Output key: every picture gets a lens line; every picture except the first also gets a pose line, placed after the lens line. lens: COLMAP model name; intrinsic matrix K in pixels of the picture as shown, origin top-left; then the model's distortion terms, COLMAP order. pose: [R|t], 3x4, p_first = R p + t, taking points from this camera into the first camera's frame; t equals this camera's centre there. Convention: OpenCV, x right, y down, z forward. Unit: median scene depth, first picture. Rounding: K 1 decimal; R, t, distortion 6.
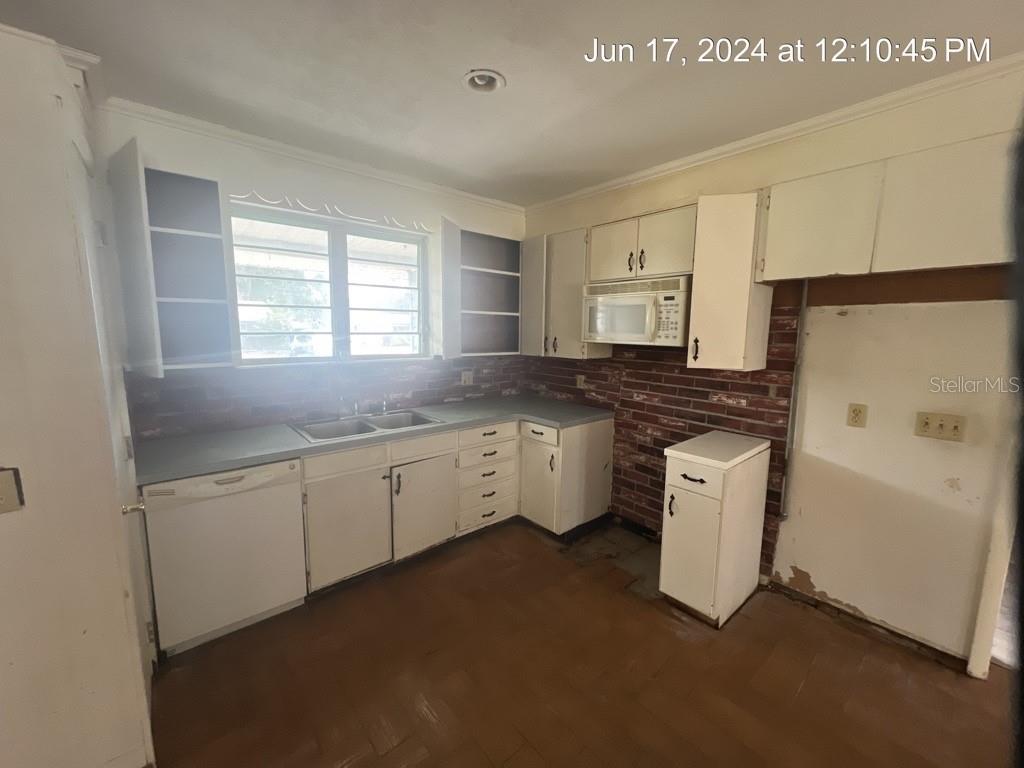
lens RADIAL K [[409.6, 0, 513.3], [0, 409.6, 383.7], [0, 0, 1]] dist [-0.001823, 0.000266]
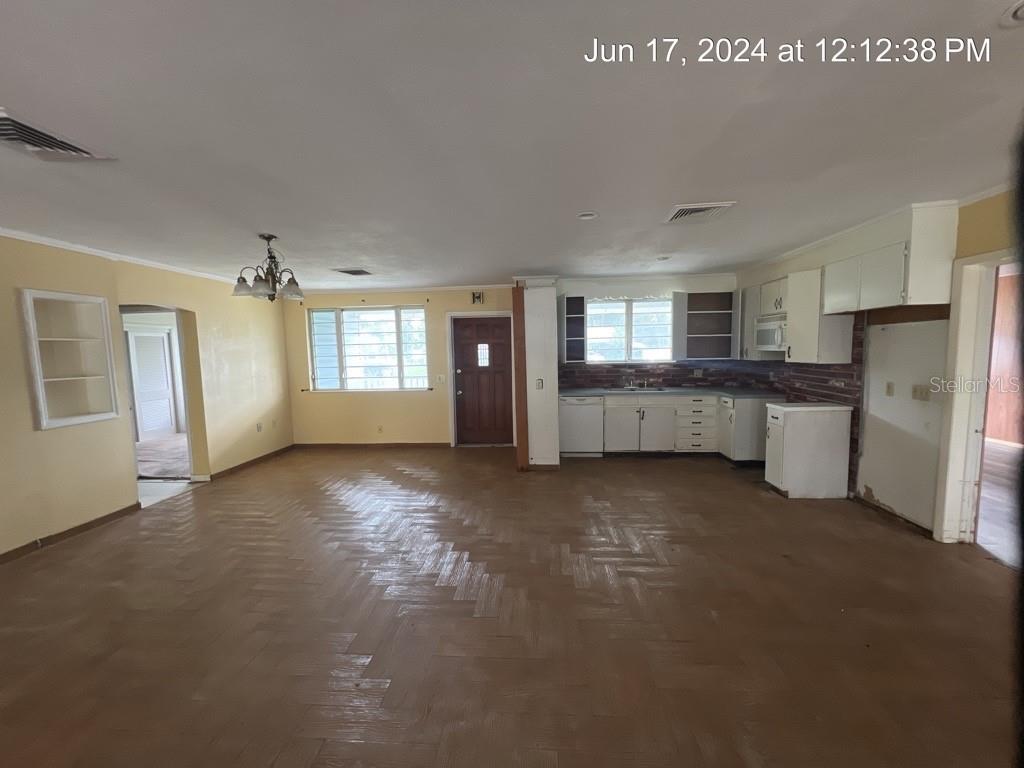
lens RADIAL K [[409.6, 0, 513.3], [0, 409.6, 383.7], [0, 0, 1]] dist [-0.001823, 0.000266]
pose [[0.707398, 0.033437, -0.706024, 0.713183], [-0.064172, 0.997793, -0.017042, 0.140737], [0.703896, 0.057362, 0.707983, -0.983488]]
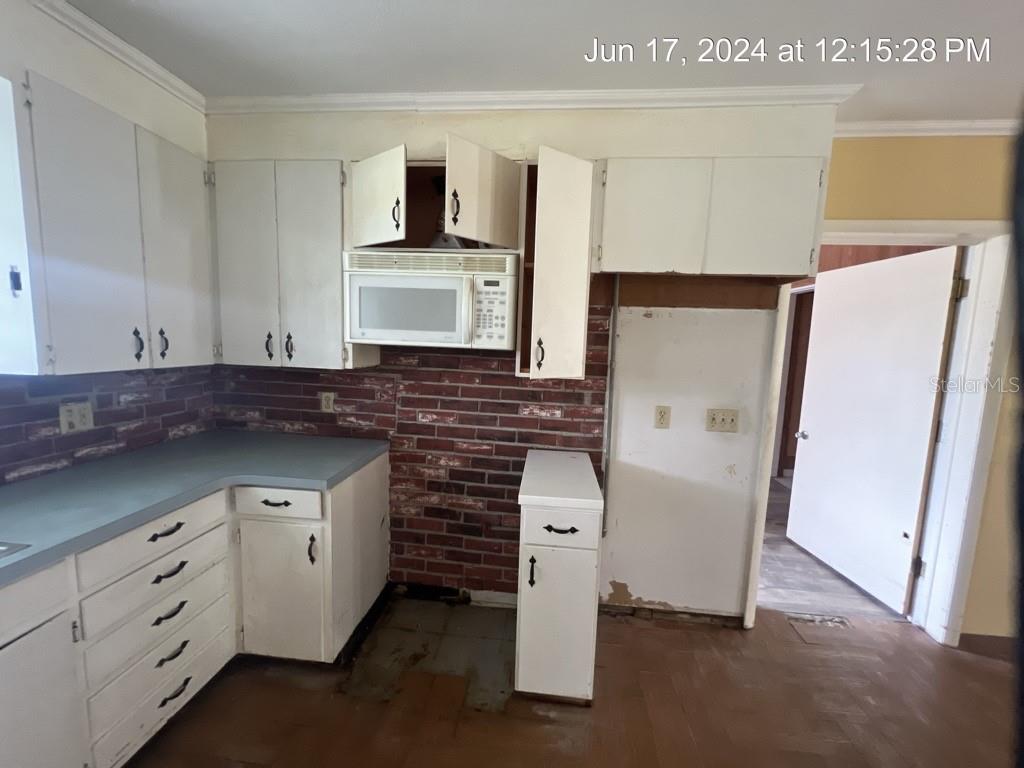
lens RADIAL K [[409.6, 0, 513.3], [0, 409.6, 383.7], [0, 0, 1]] dist [-0.001823, 0.000266]
pose [[0.726411, -0.064414, 0.684235, -0.085587], [0.063169, 0.997641, 0.026855, -0.042282], [-0.684351, 0.023714, 0.728767, 0.393261]]
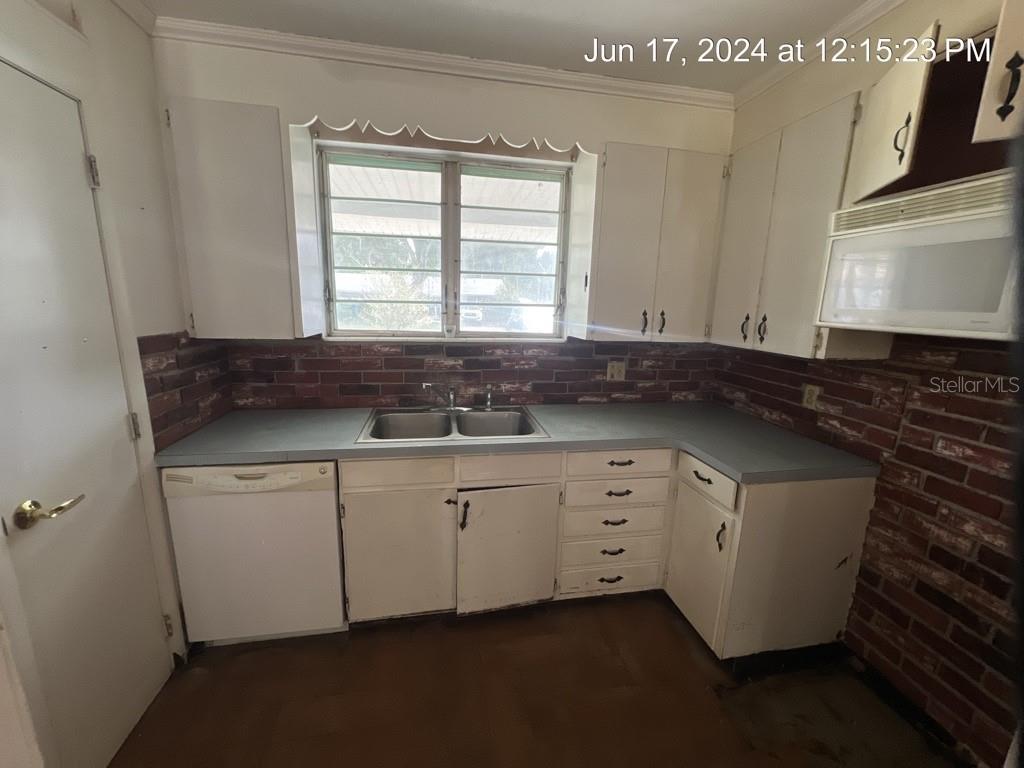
lens RADIAL K [[409.6, 0, 513.3], [0, 409.6, 383.7], [0, 0, 1]] dist [-0.001823, 0.000266]
pose [[0.864102, 0.109825, -0.491189, 0.106510], [-0.083008, 0.993636, 0.076138, -0.039937], [0.496425, -0.025018, 0.867719, 0.385820]]
